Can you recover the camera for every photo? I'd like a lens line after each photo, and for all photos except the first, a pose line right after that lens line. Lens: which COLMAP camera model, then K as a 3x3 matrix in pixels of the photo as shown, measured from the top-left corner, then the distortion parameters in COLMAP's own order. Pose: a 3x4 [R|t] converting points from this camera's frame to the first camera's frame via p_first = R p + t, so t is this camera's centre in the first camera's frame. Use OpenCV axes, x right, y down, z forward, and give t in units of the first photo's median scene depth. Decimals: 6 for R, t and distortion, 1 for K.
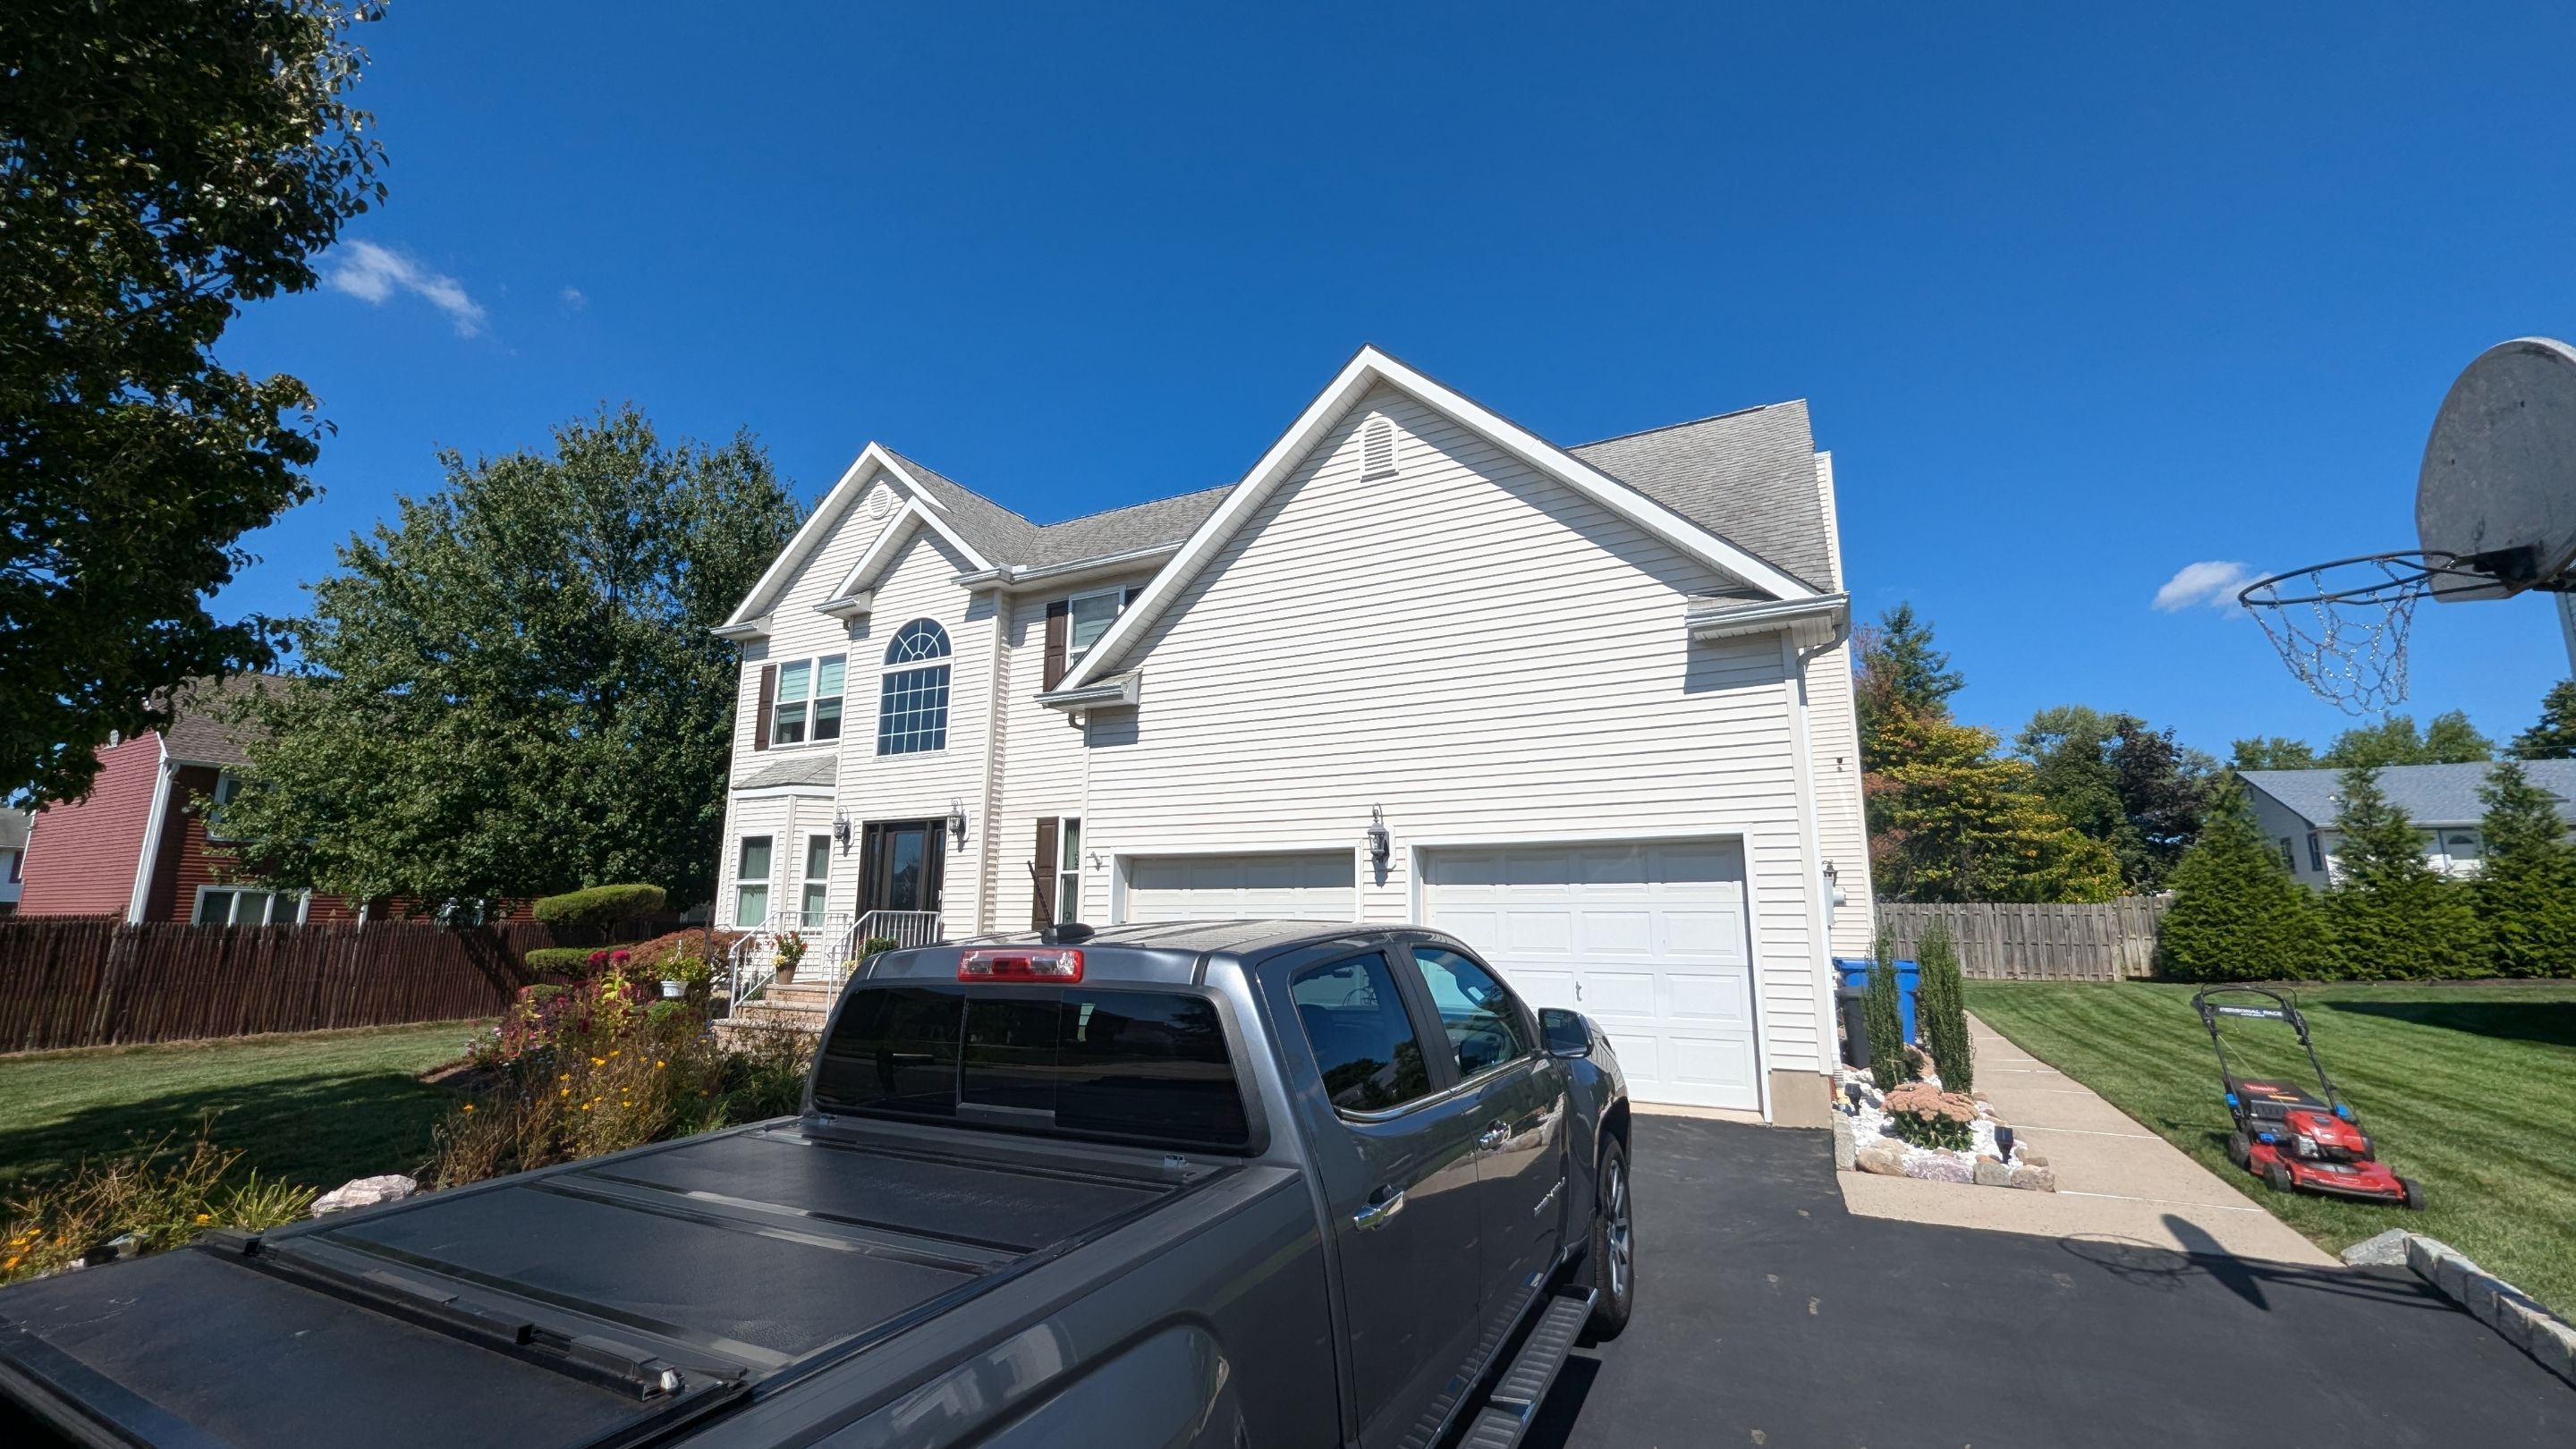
lens RADIAL K [[987.9, 0, 1288.0], [0, 987.9, 724.5], [0, 0, 1]] dist [0.018273, 0.000015]
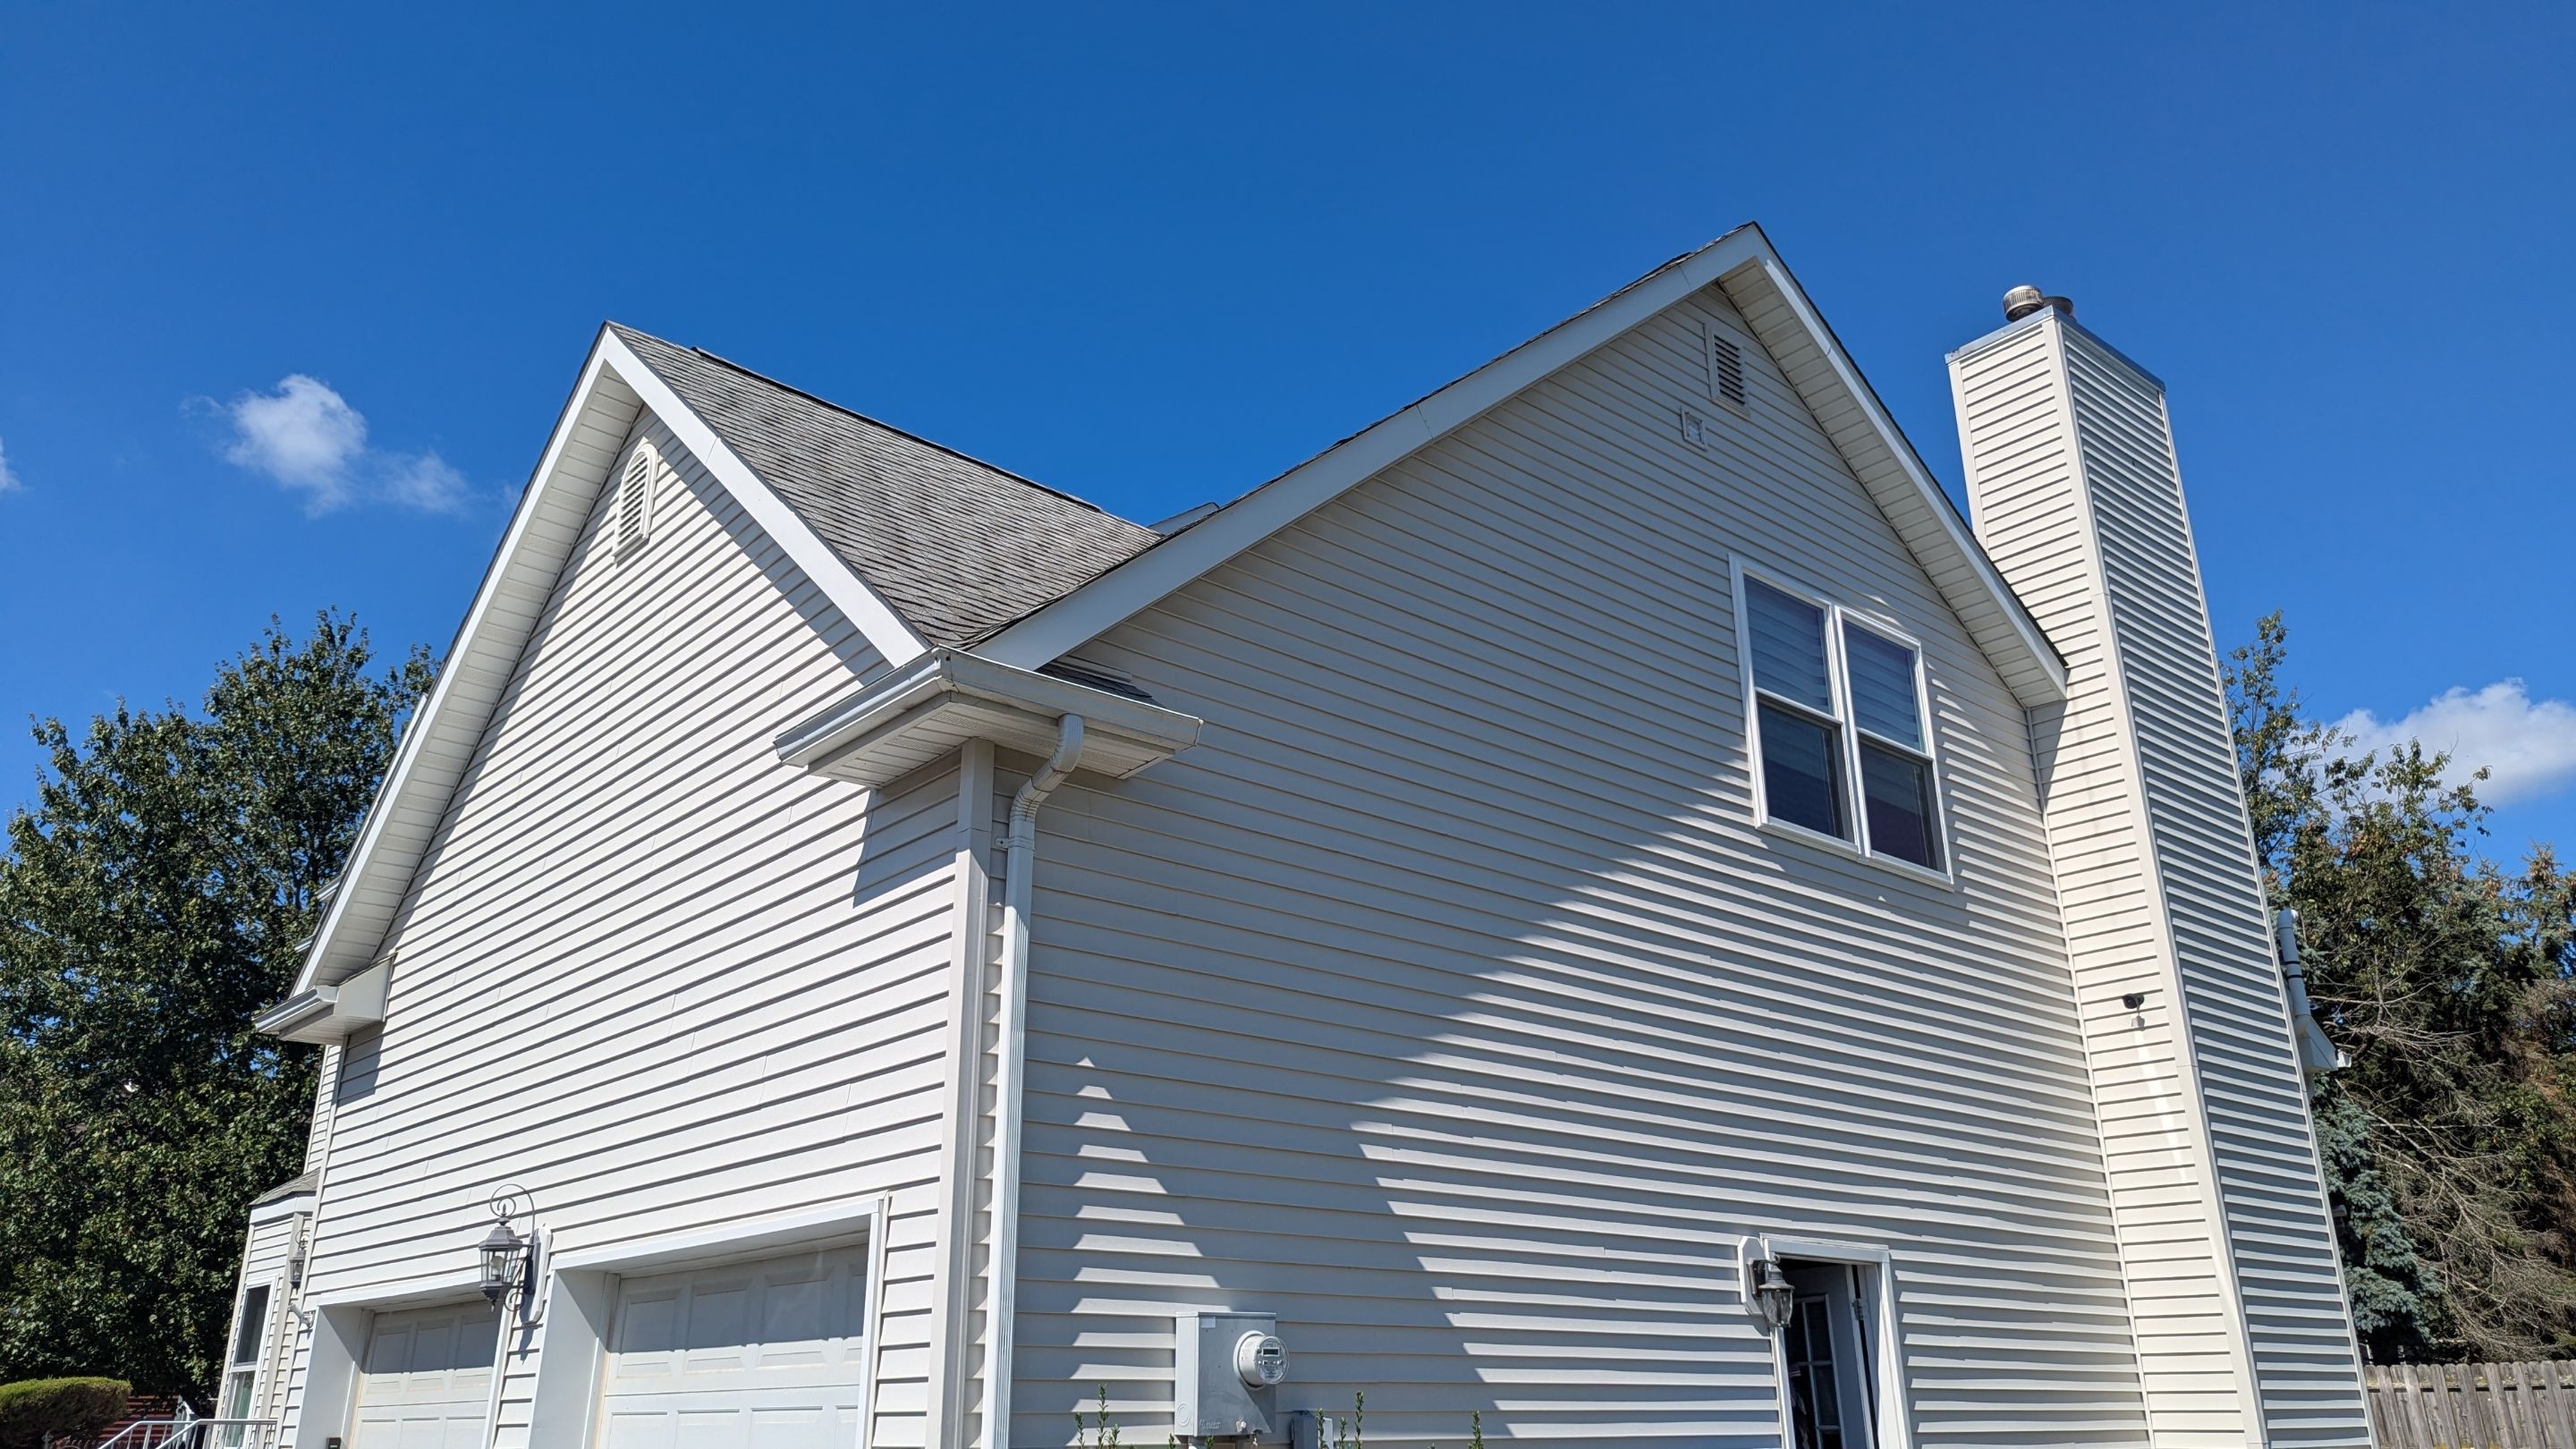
lens RADIAL K [[1819.0, 0, 1288.0], [0, 1819.0, 724.5], [0, 0, 1]] dist [0.043282, -0.000759]
pose [[0.930873, -0.135375, -0.339336, 0.500948], [0.077016, 0.980656, -0.179952, 0.030603], [0.357133, 0.141378, 0.923292, 0.155228]]
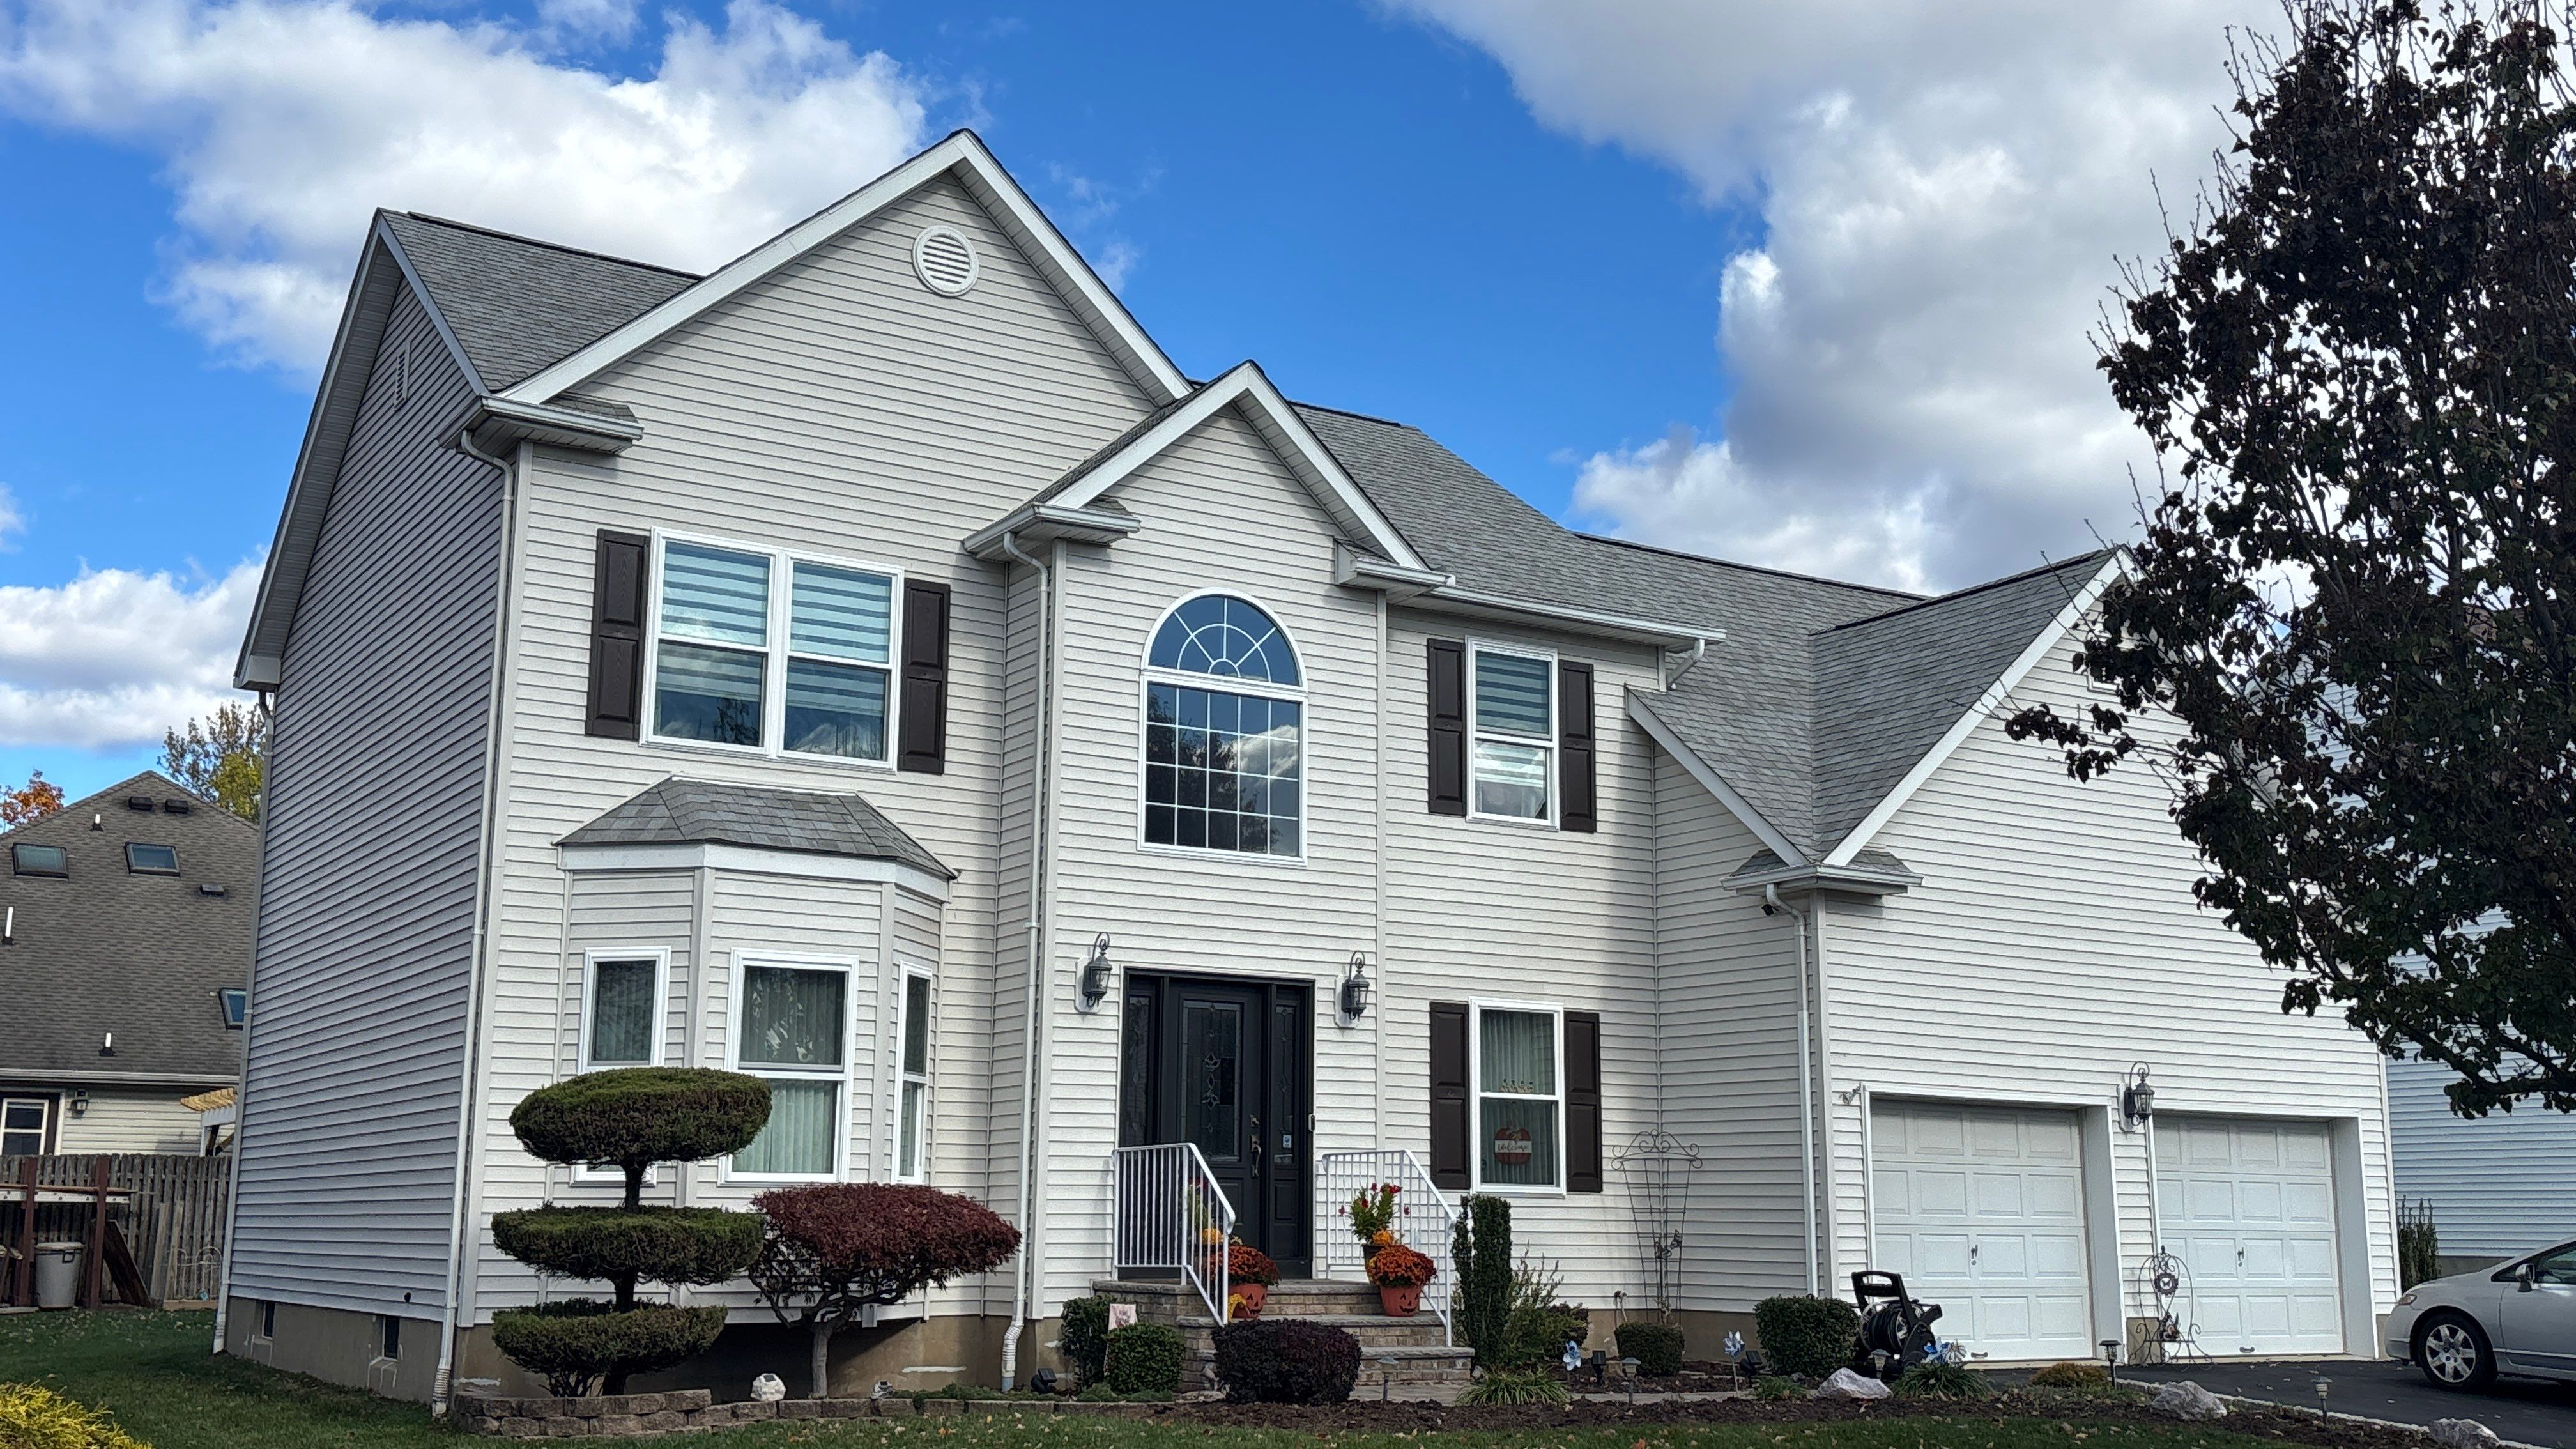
lens RADIAL K [[2537.4, 0, 1288.0], [0, 2537.4, 724.5], [0, 0, 1]] dist [0.153809, -0.007030]
pose [[0.507600, 0.167183, 0.845217, -1.527491], [-0.173907, 0.980683, -0.089537, 0.078439], [-0.843859, -0.101540, 0.526870, 0.258998]]
